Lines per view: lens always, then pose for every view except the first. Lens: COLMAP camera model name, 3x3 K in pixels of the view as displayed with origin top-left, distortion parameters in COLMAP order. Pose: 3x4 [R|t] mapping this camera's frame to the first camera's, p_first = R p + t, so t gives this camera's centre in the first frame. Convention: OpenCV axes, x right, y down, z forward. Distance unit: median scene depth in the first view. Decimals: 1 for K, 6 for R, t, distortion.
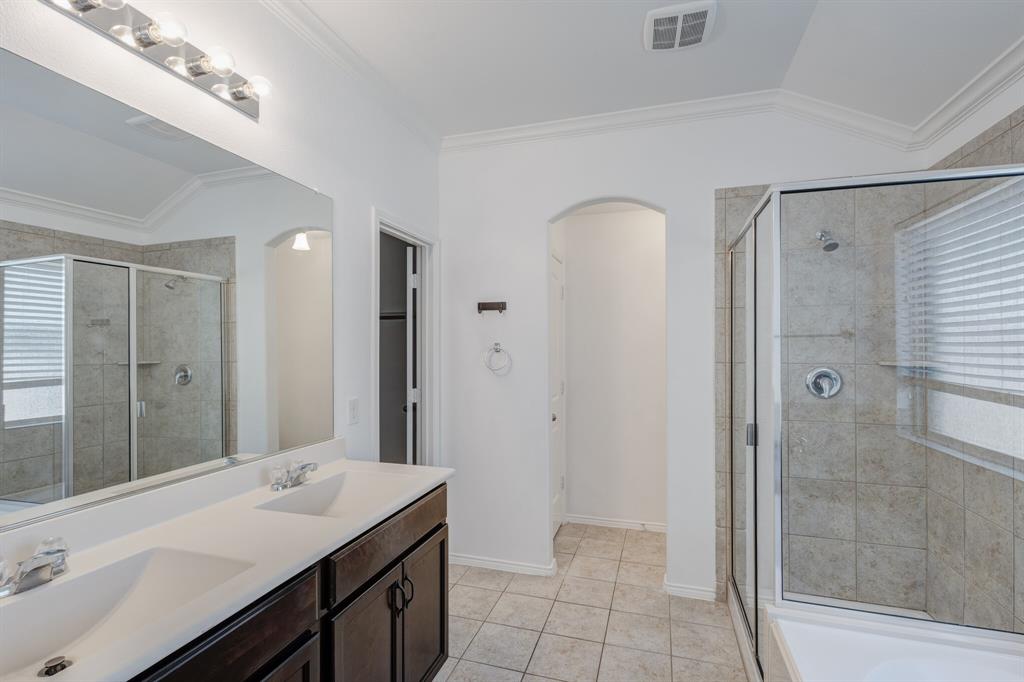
lens RADIAL K [[472.6, 0, 516.6], [0, 472.6, 343.8], [0, 0, 1]] dist [0.014357, -0.002827]
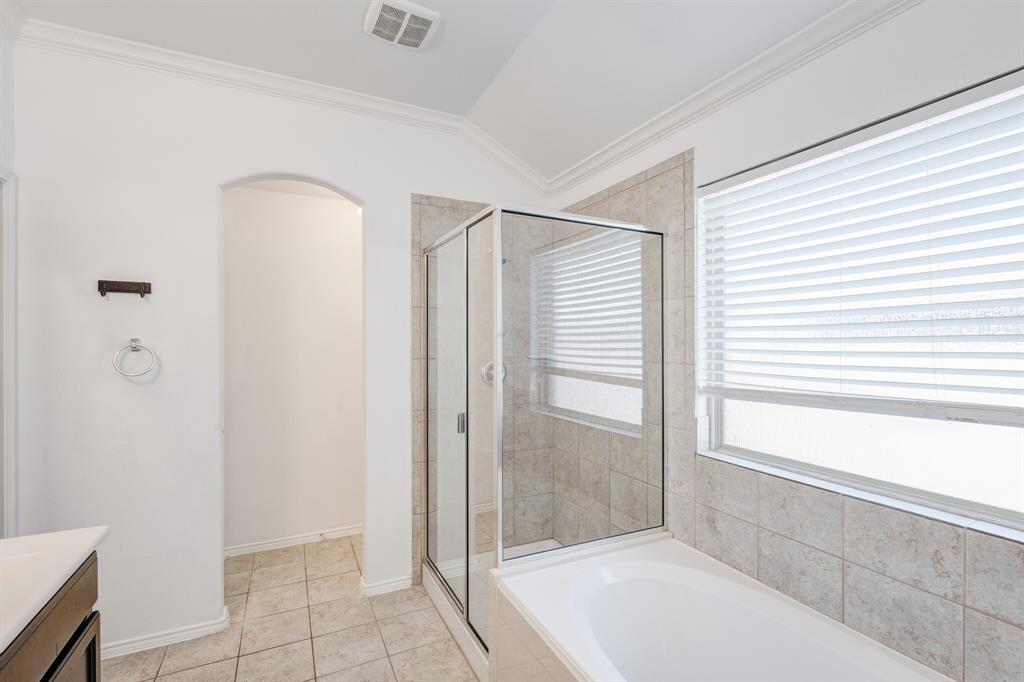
lens RADIAL K [[472.6, 0, 509.4], [0, 472.6, 342.1], [0, 0, 1]] dist [0.014357, -0.002827]
pose [[0.731996, 0.001460, 0.681308, -0.137282], [-0.003743, 0.999991, 0.001880, -0.000134], [-0.681299, -0.003926, 0.731995, 0.090193]]
